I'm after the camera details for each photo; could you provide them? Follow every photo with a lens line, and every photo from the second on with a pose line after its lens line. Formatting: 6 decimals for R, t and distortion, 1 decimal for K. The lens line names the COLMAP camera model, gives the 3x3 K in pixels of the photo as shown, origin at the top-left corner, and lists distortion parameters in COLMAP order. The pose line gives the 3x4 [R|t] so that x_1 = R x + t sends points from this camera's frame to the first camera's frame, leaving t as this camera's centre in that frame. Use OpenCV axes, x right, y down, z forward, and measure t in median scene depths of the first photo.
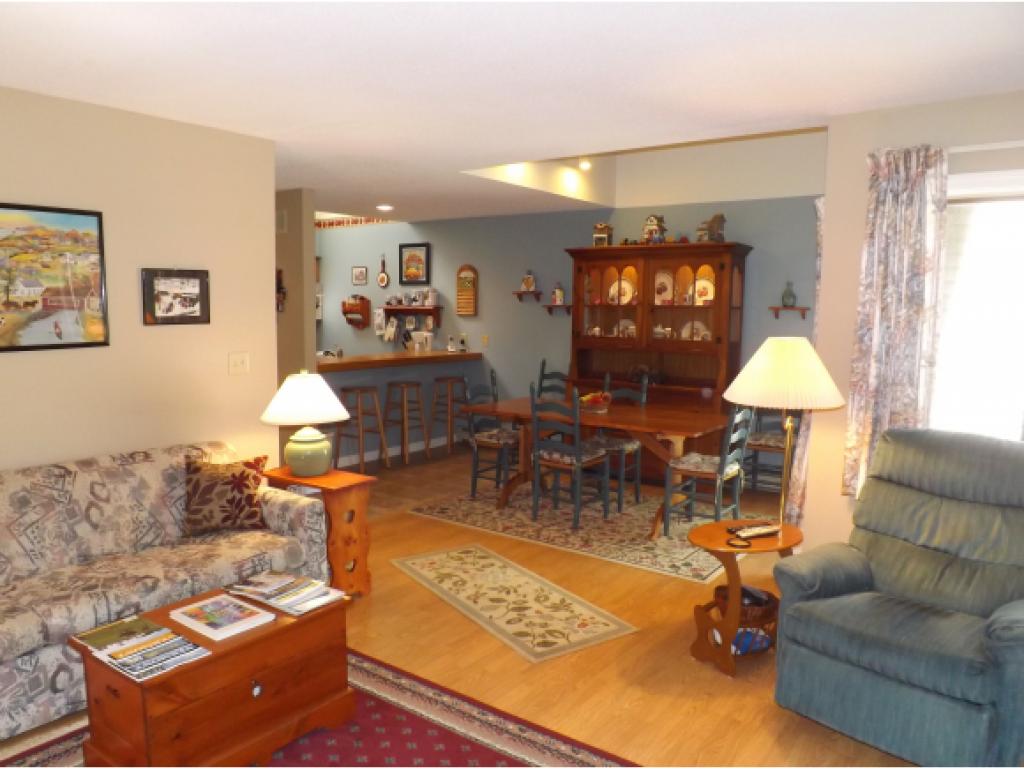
lens RADIAL K [[750.7, 0, 507.0], [0, 750.7, 398.0], [0, 0, 1]] dist [-0.056908, 0.013628]
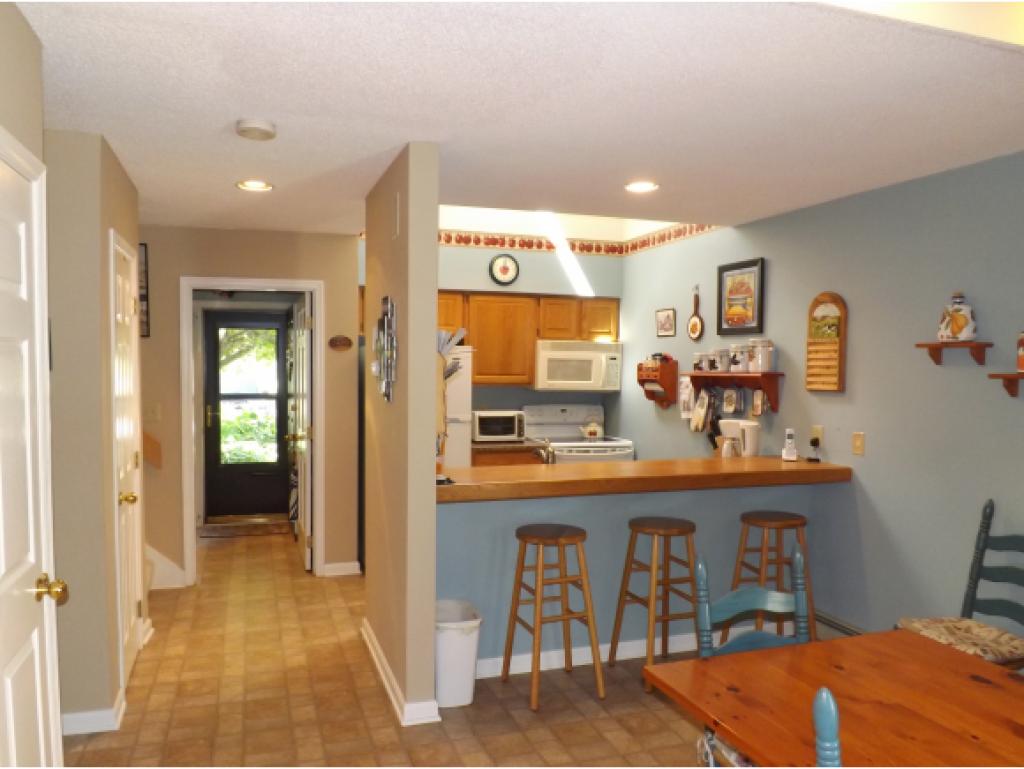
lens RADIAL K [[750.7, 0, 488.2], [0, 750.7, 405.2], [0, 0, 1]] dist [-0.056908, 0.013628]
pose [[0.816630, 0.031890, -0.576280, 0.091445], [-0.074840, 0.995893, -0.050943, -0.106205], [0.572289, 0.084731, 0.815663, 0.841578]]
